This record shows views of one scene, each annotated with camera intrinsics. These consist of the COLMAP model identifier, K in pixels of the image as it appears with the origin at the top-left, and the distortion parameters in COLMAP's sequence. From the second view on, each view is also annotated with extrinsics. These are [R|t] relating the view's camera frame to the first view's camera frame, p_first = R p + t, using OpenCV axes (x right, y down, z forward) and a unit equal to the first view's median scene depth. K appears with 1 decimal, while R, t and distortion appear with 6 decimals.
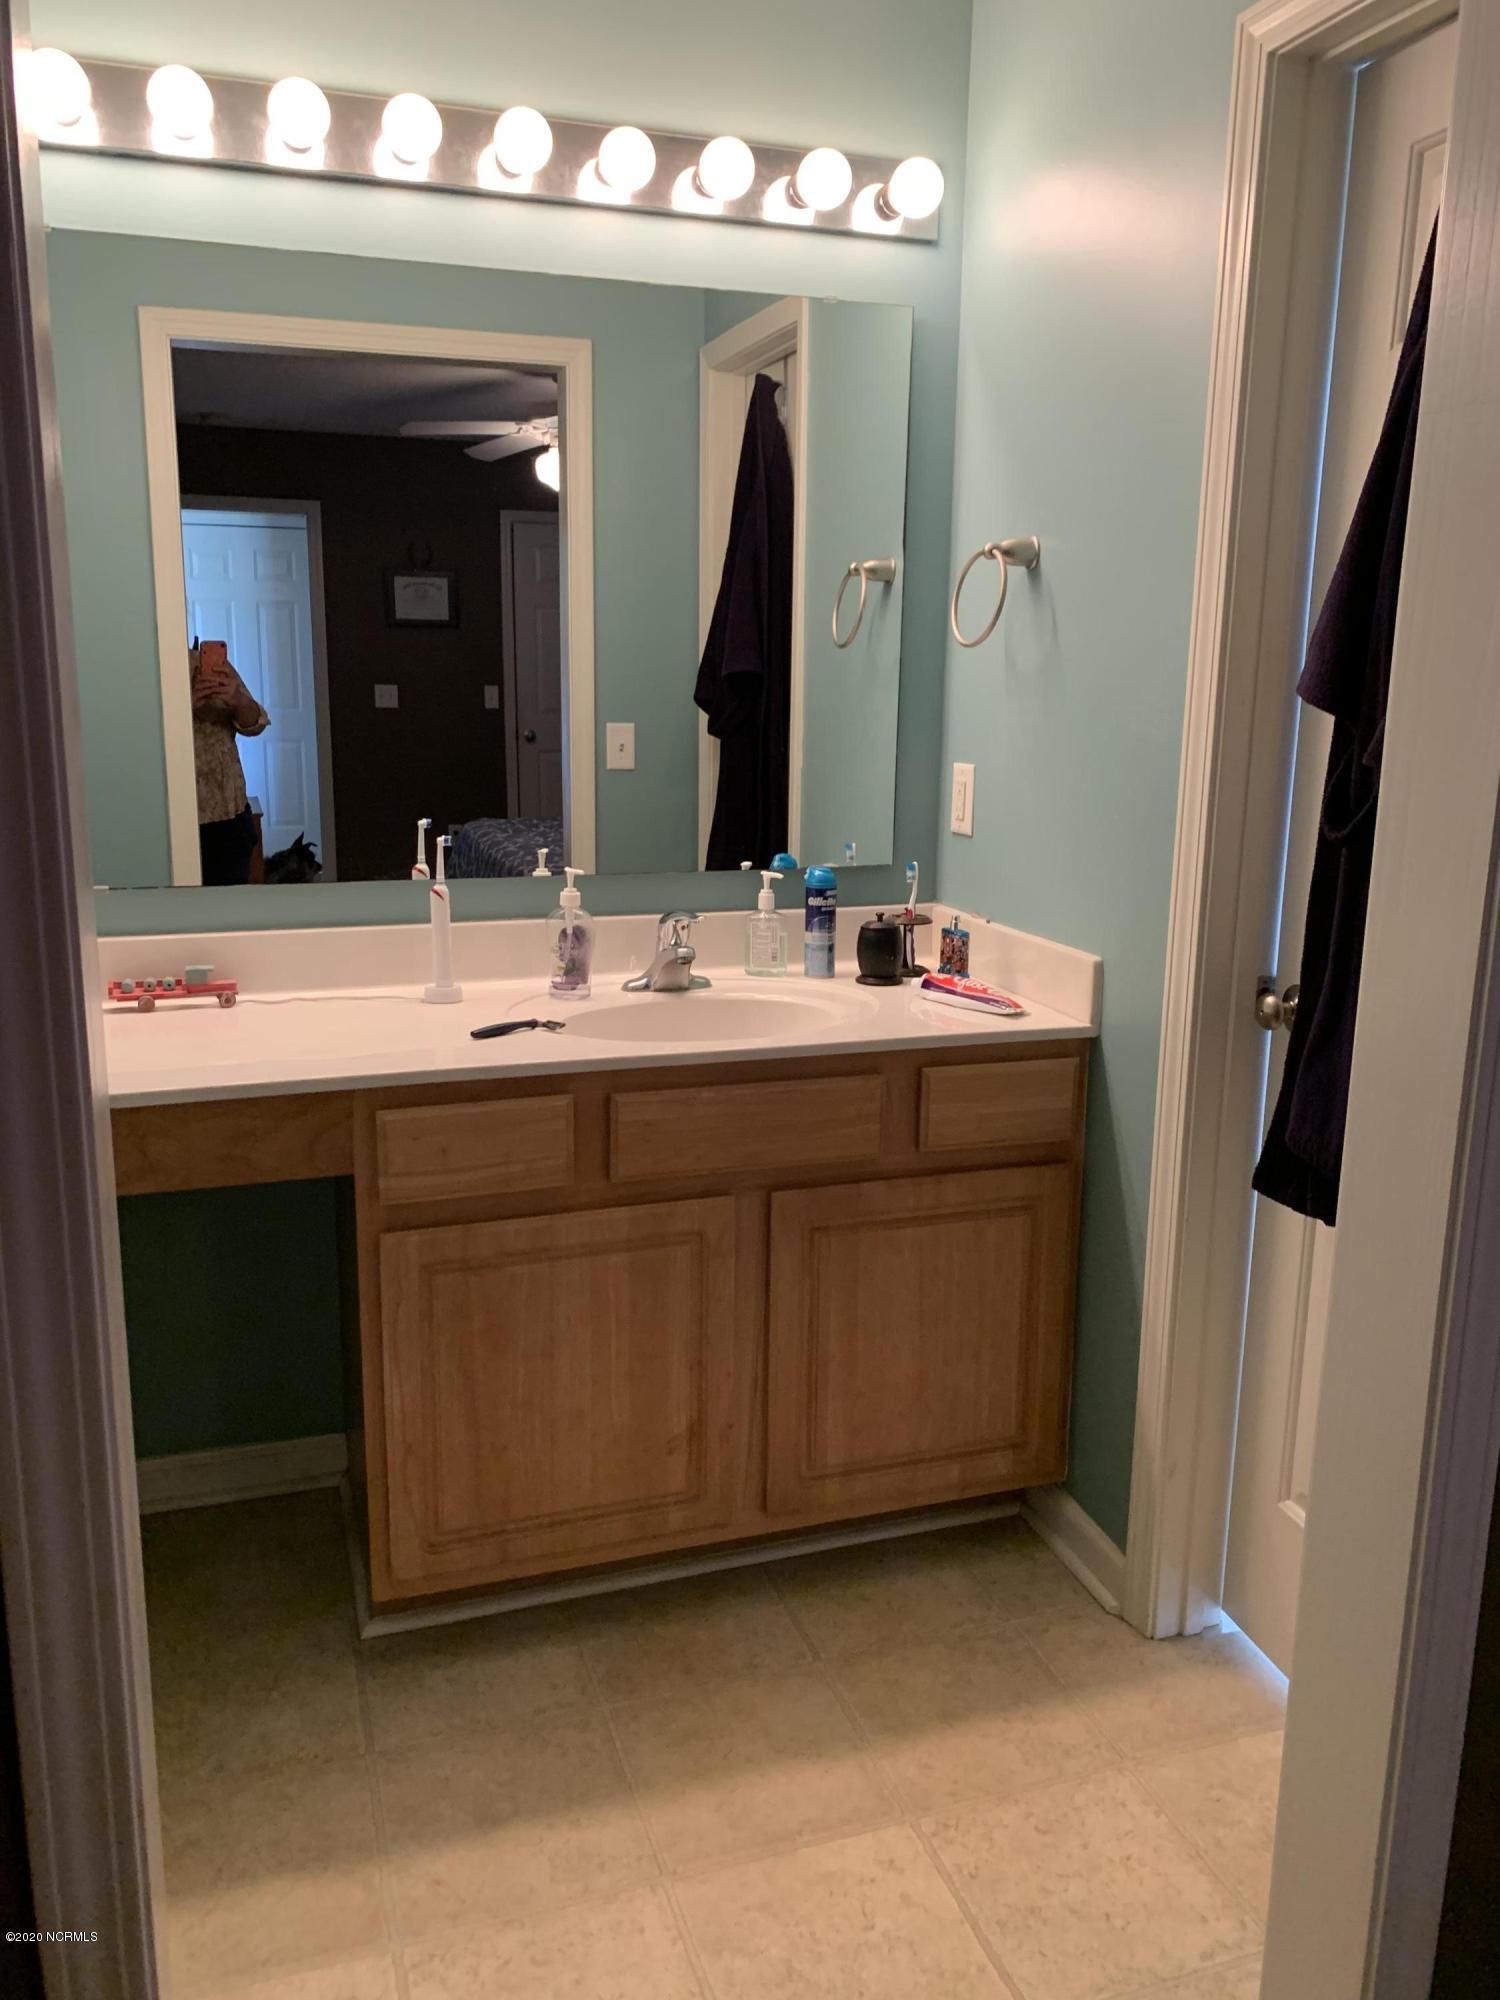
lens RADIAL K [[1550.2, 0, 750.0], [0, 1550.2, 1000.0], [0, 0, 1]] dist [0.100871, -0.240854]
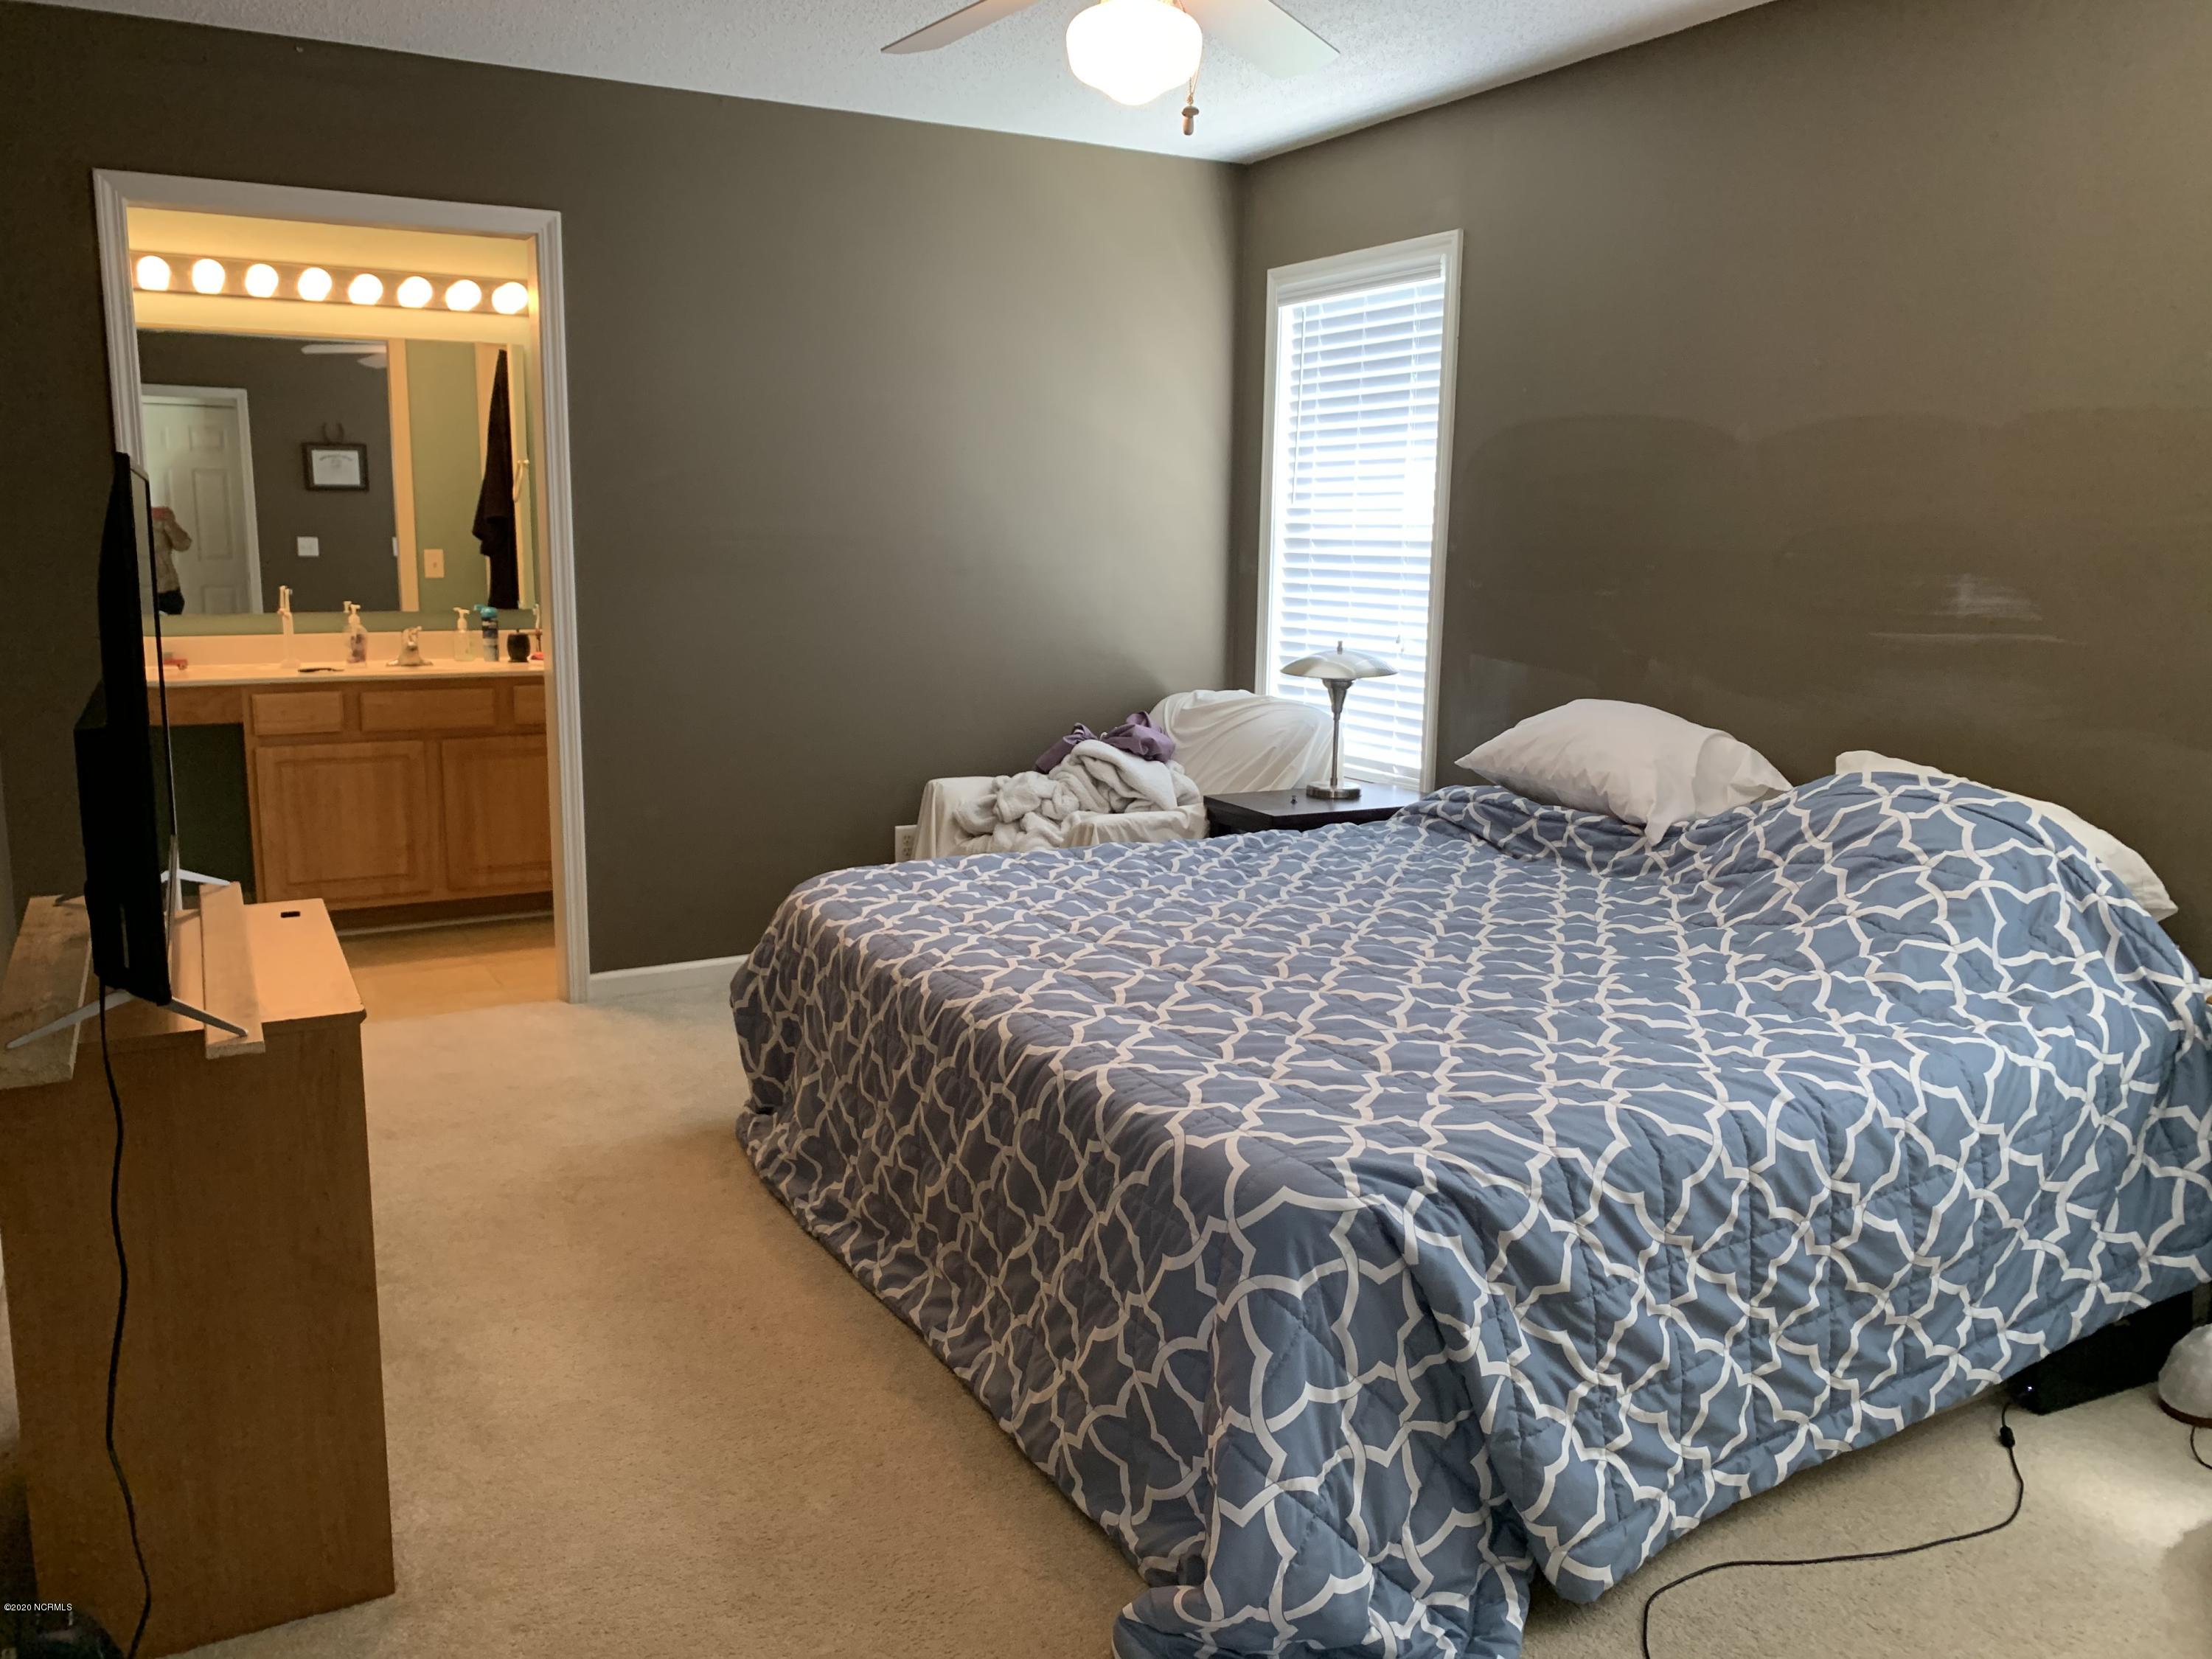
lens RADIAL K [[1714.6, 0, 1106.0], [0, 1714.6, 829.5], [0, 0, 1]] dist [0.100871, -0.240854]
pose [[0.983845, -0.035934, 0.175379, 0.501937], [0.042632, 0.998492, -0.034574, 0.369696], [-0.173872, 0.041492, 0.983894, -1.599752]]
